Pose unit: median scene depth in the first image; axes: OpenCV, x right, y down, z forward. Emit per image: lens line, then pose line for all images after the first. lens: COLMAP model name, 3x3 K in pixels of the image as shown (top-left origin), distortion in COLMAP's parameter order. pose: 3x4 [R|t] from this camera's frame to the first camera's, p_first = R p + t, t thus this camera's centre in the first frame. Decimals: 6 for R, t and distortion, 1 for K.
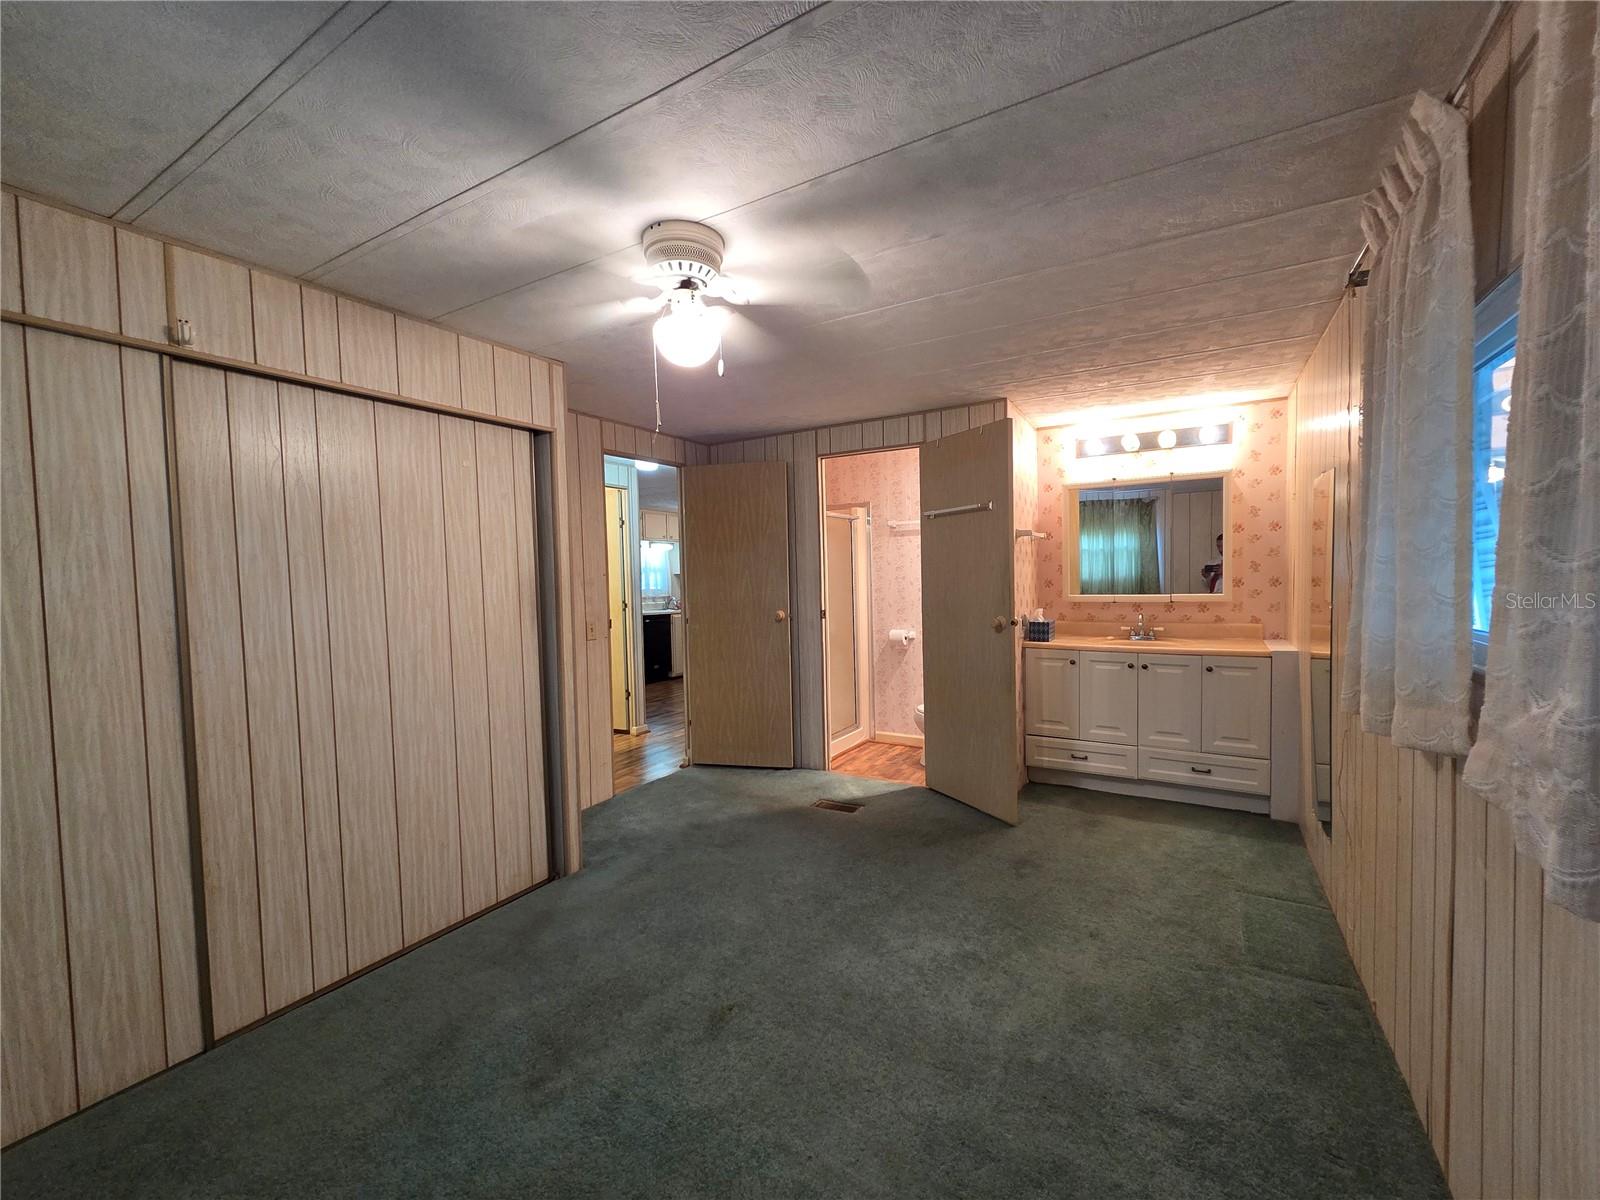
lens RADIAL K [[650.6, 0, 804.2], [0, 650.6, 604.3], [0, 0, 1]] dist [0.003391, -0.000619]
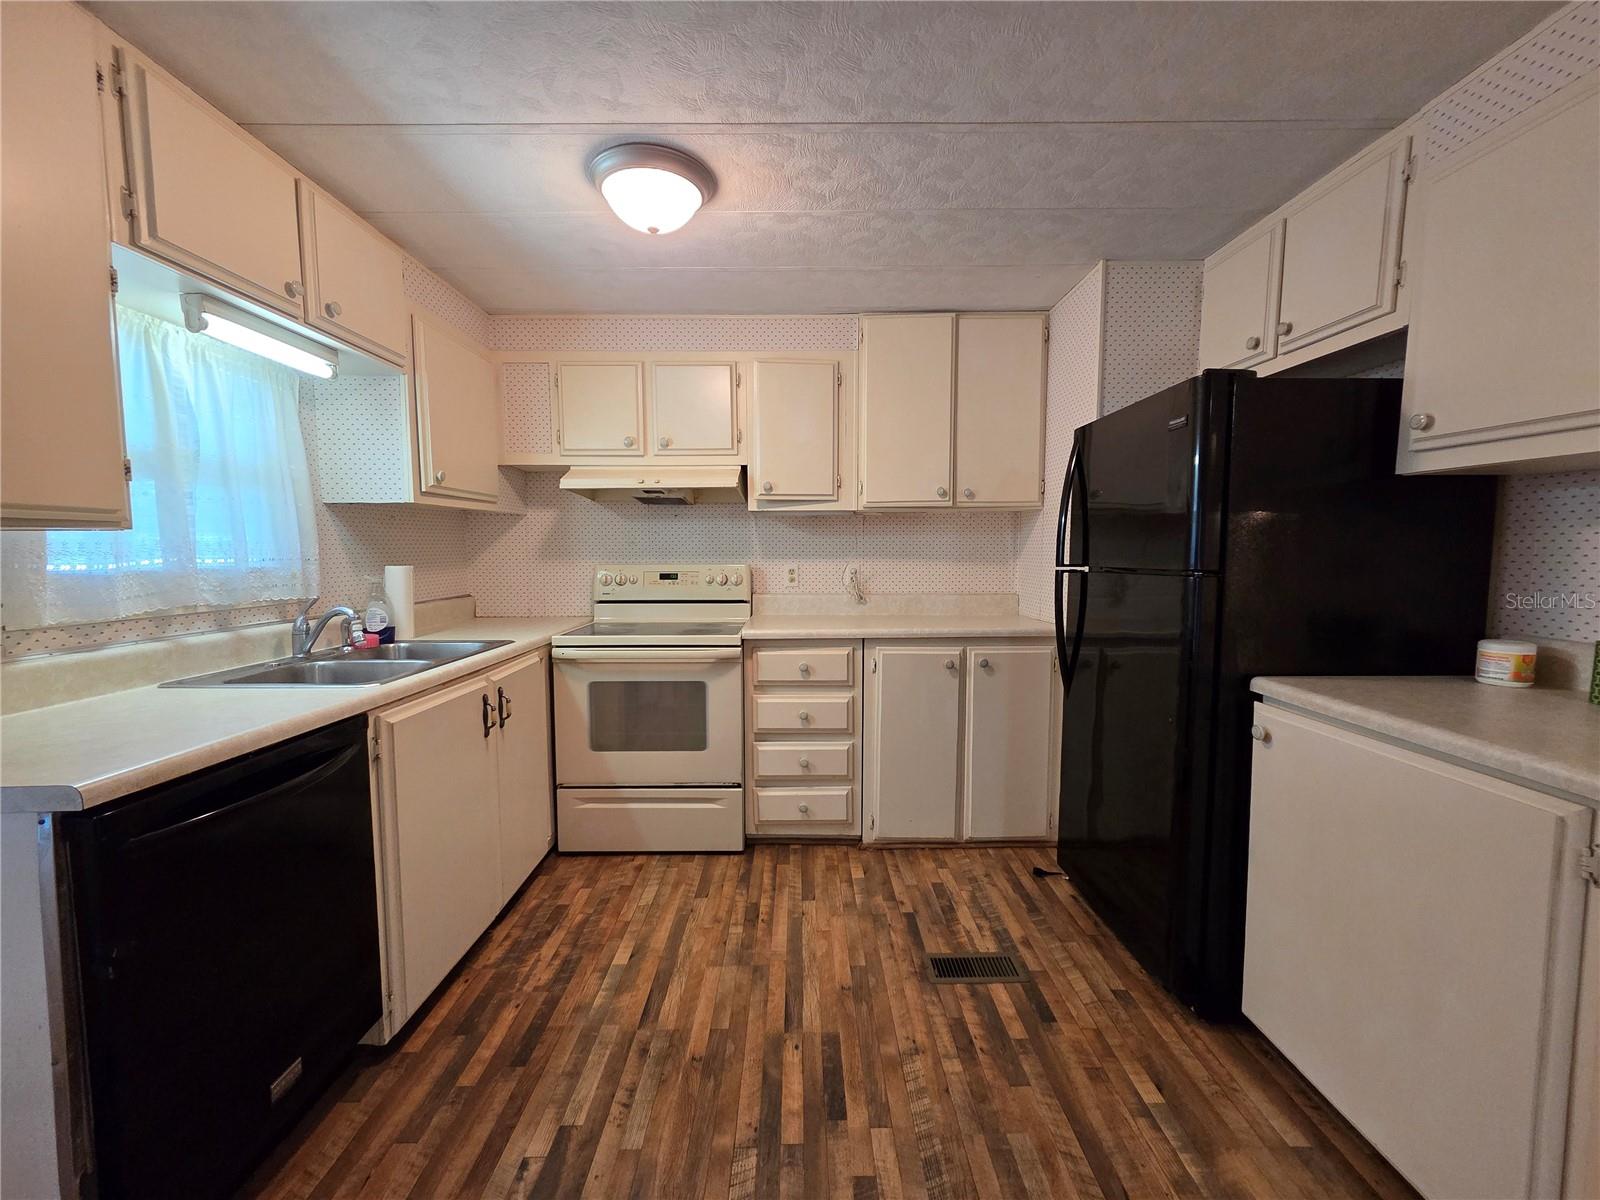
lens RADIAL K [[650.6, 0, 800.7], [0, 650.6, 602.1], [0, 0, 1]] dist [0.003391, -0.000619]
pose [[0.859289, -0.012586, 0.511335, -0.180223], [-0.007930, 0.999249, 0.037922, -0.021802], [-0.511428, -0.036641, 0.858544, 0.733471]]
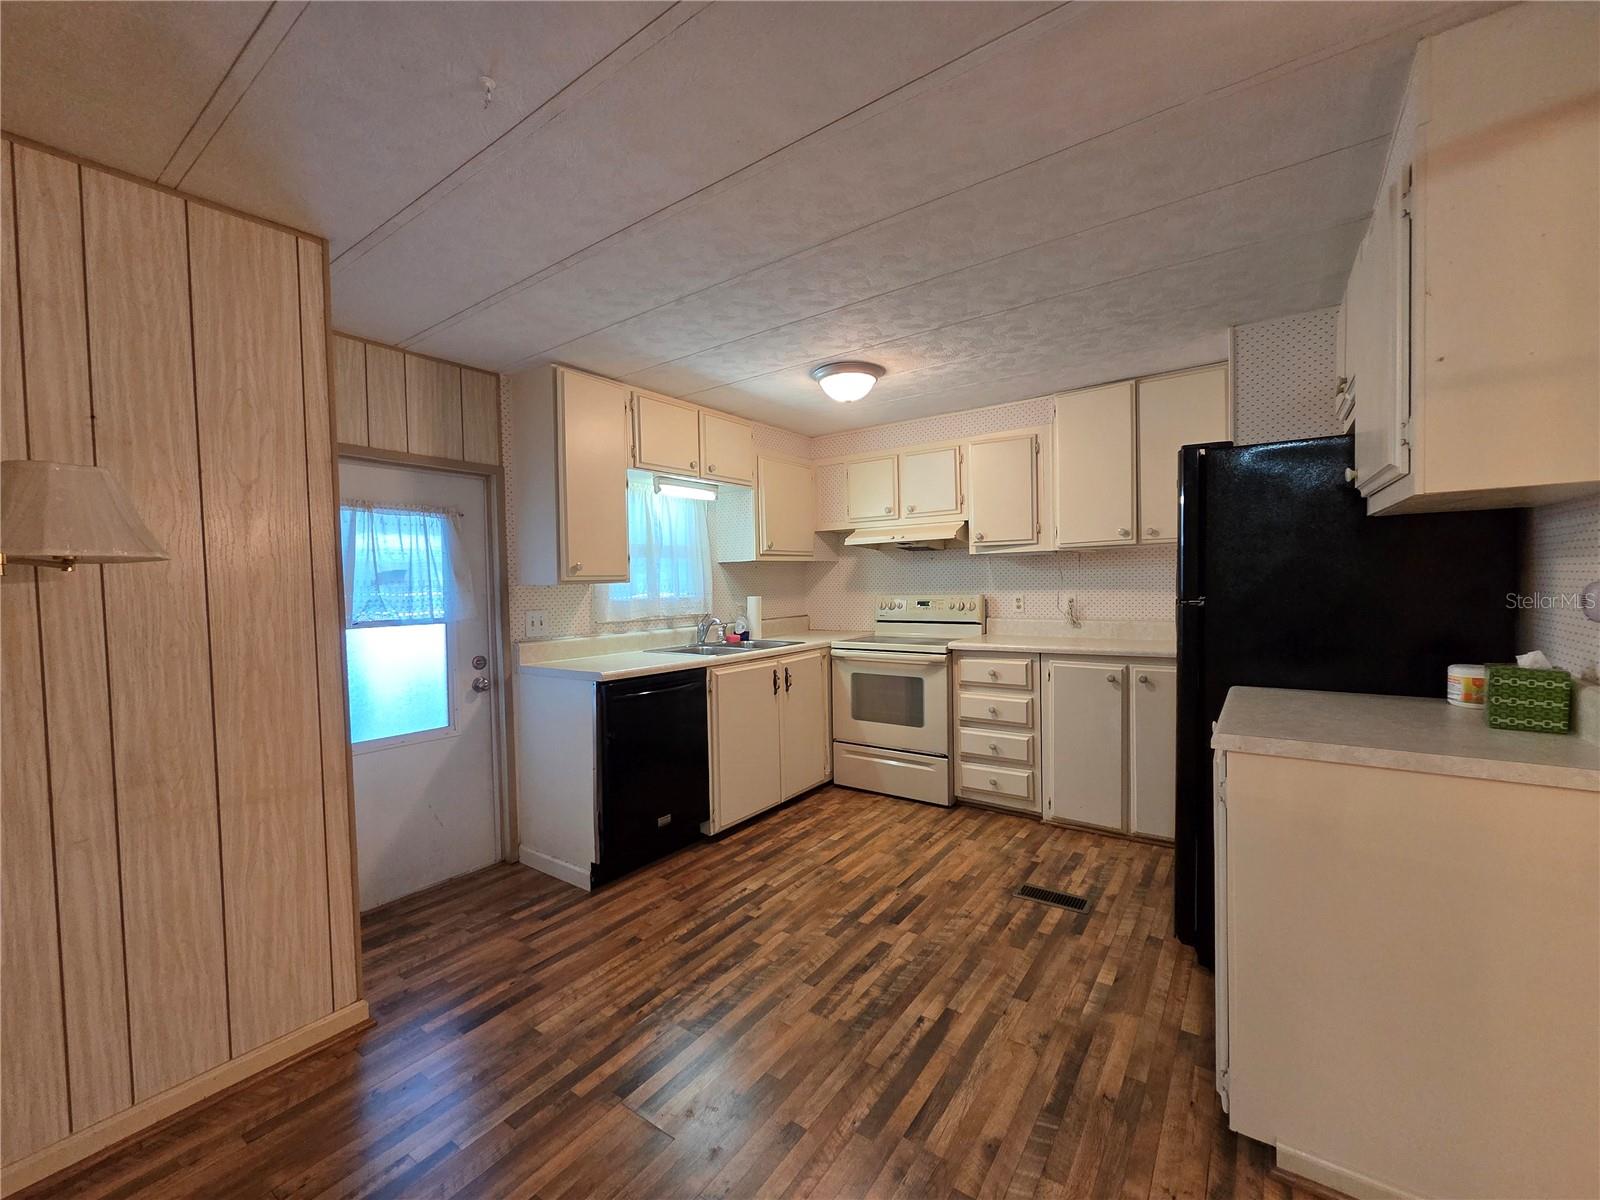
lens RADIAL K [[650.6, 0, 805.4], [0, 650.6, 603.1], [0, 0, 1]] dist [0.003391, -0.000619]
pose [[0.996108, 0.013157, -0.087155, -0.109314], [-0.012961, 0.999912, 0.002813, -0.022226], [0.087184, -0.001673, 0.996191, 0.593942]]
